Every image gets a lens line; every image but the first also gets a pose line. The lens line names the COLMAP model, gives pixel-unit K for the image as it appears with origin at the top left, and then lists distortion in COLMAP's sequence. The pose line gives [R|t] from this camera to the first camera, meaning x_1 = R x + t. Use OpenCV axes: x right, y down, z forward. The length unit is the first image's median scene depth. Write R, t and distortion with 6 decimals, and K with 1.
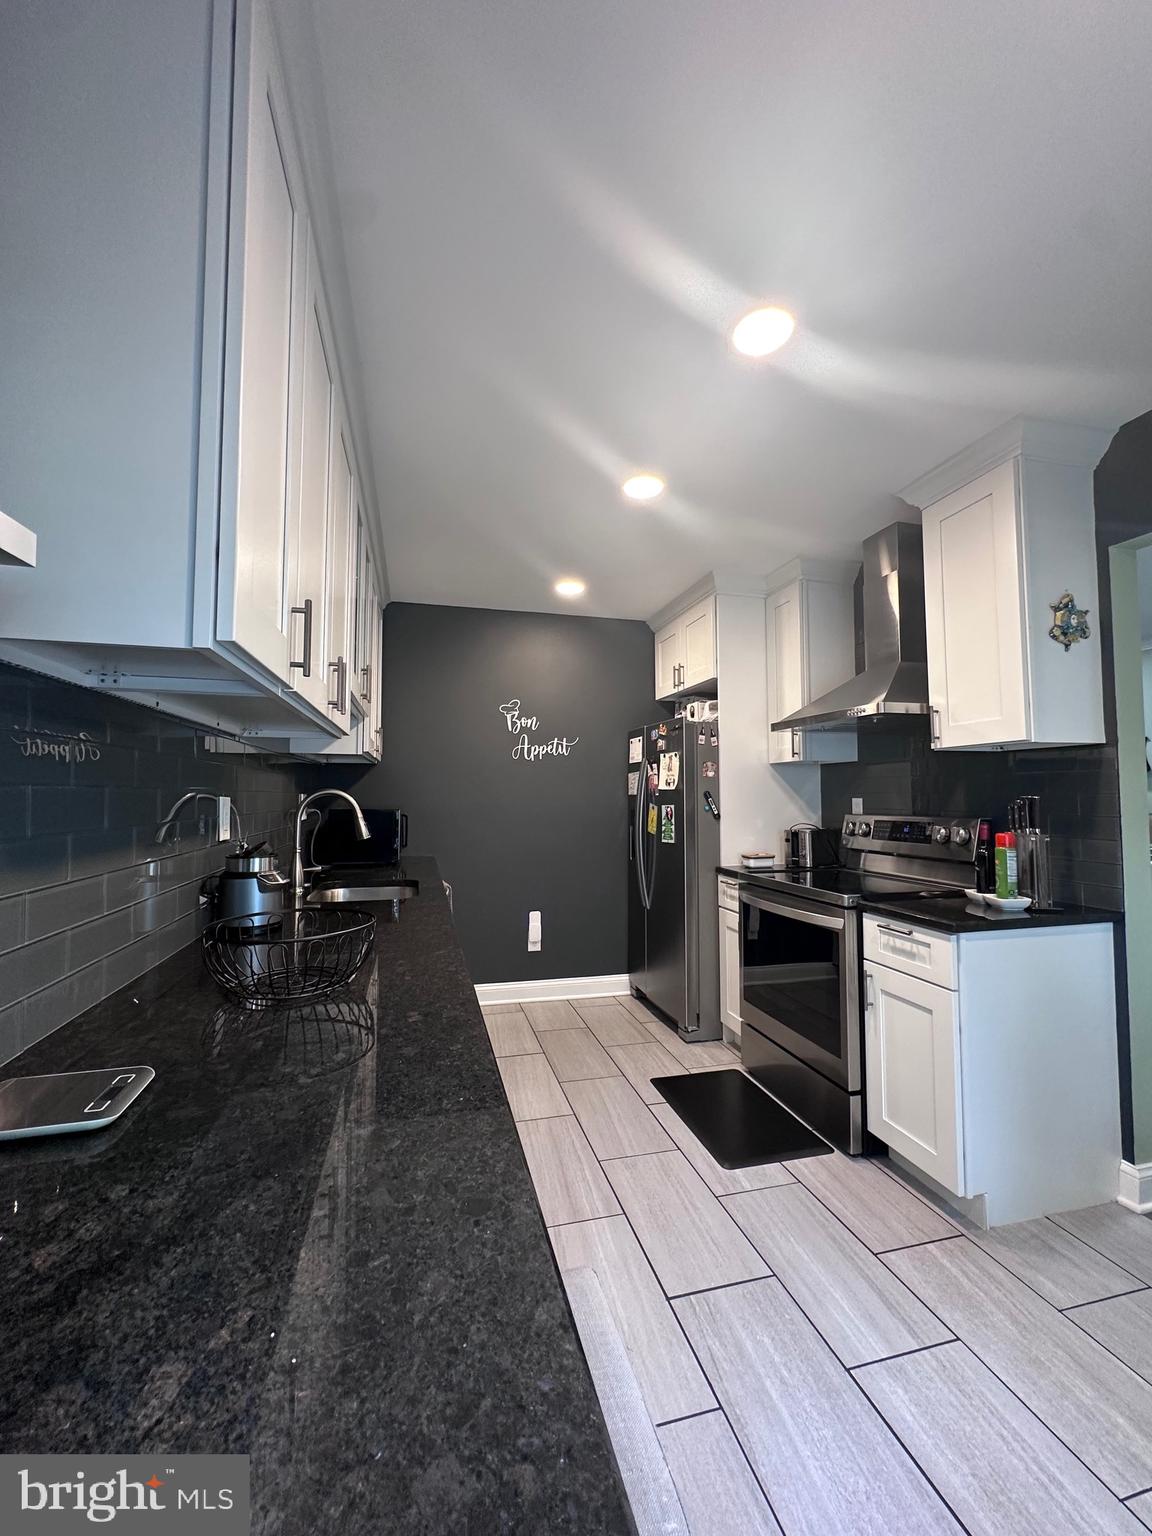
lens RADIAL K [[617.8, 0, 576.0], [0, 617.8, 768.0], [0, 0, 1]] dist [-0.004206, 0.000663]
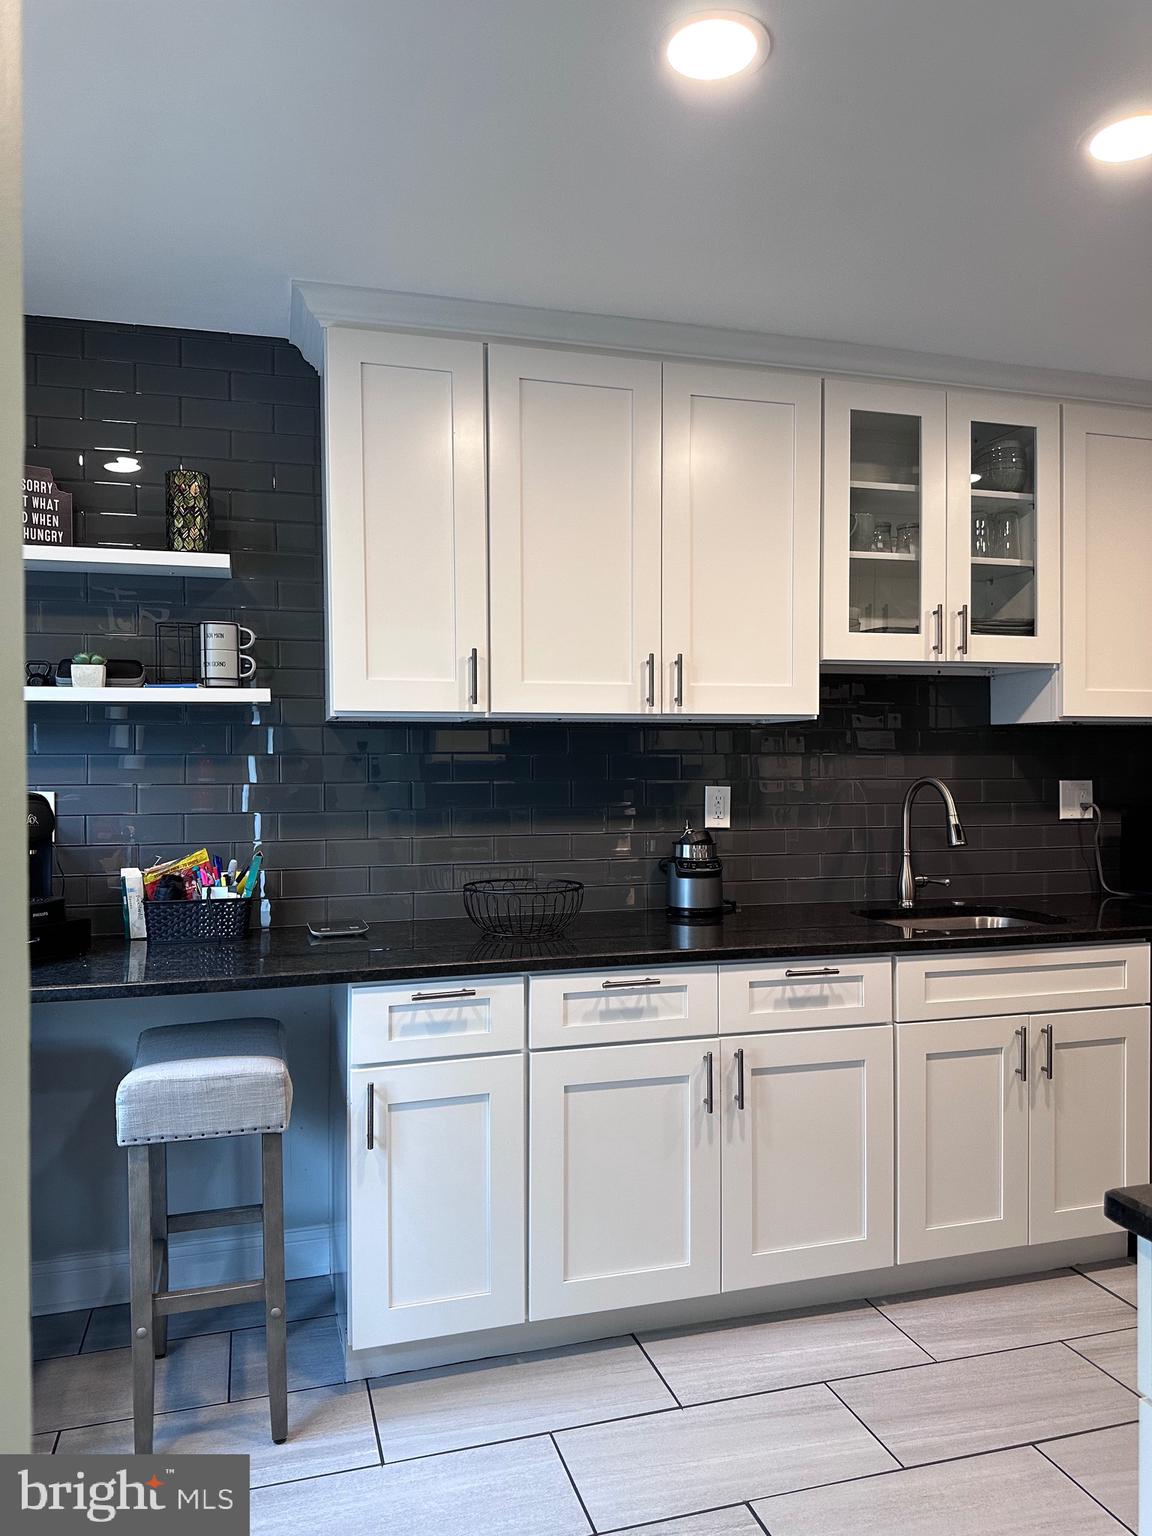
lens RADIAL K [[1122.0, 0, 576.0], [0, 1122.0, 768.0], [0, 0, 1]] dist [0.094104, -0.118825]
pose [[0.027662, 0.005136, -0.999604, 0.705231], [0.045514, 0.998943, 0.006392, -0.003098], [0.998581, -0.045673, 0.027399, 0.385568]]
